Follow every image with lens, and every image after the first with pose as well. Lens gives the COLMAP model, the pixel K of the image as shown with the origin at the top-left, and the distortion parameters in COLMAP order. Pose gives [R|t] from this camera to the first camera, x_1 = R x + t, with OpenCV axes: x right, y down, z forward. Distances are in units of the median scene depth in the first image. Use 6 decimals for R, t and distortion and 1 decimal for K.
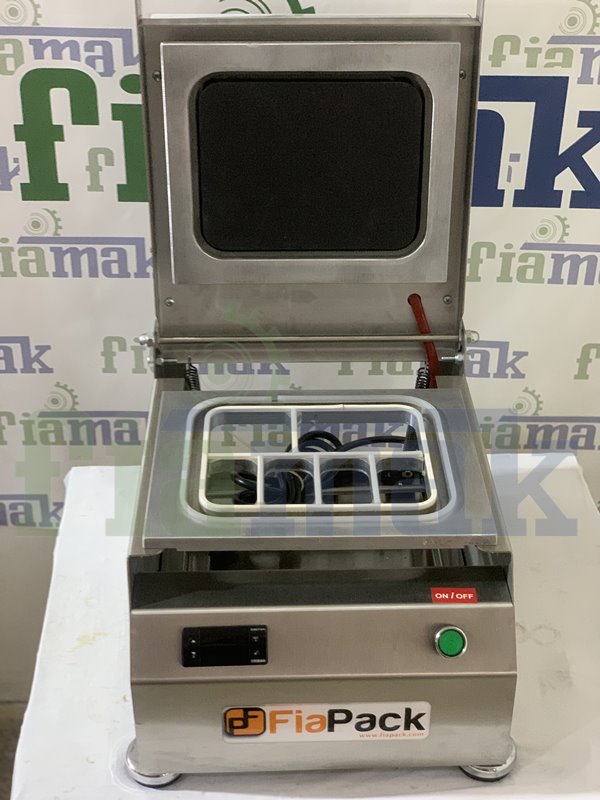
lens RADIAL K [[1202.0, 0, 301.8], [0, 1202.0, 396.2], [0, 0, 1]] dist [0.136537, -0.683409]
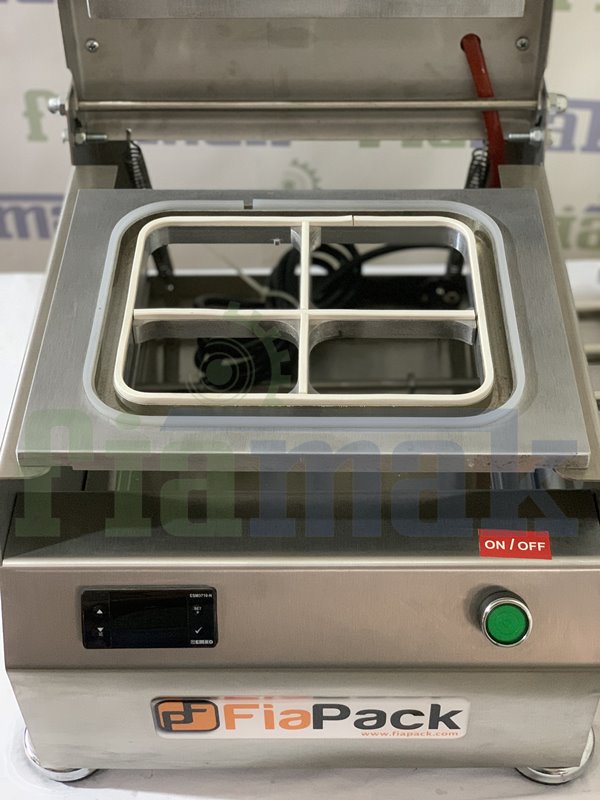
lens RADIAL K [[1215.0, 0, 299.7], [0, 1215.0, 401.2], [0, 0, 1]] dist [0.150077, -0.743333]
pose [[0.999096, 0.015687, -0.039514, 0.033902], [-0.006311, 0.973860, 0.227060, -0.045411], [0.042043, -0.226606, 0.973079, 0.346668]]
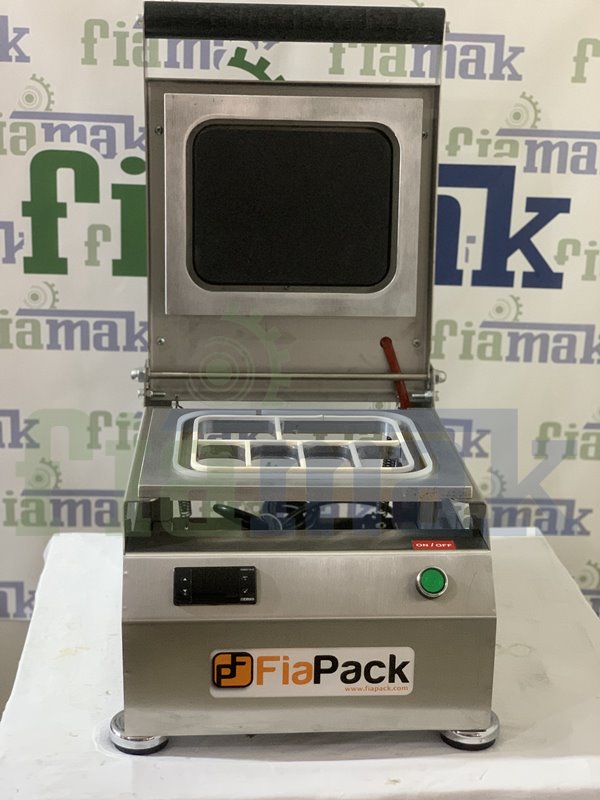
lens RADIAL K [[1218.5, 0, 302.5], [0, 1218.5, 397.2], [0, 0, 1]] dist [0.140328, -0.711835]
pose [[0.999152, 0.008229, 0.040339, -0.028378], [0.003083, 0.962111, -0.272641, 0.292954], [-0.041054, 0.272534, 0.961270, -0.049086]]
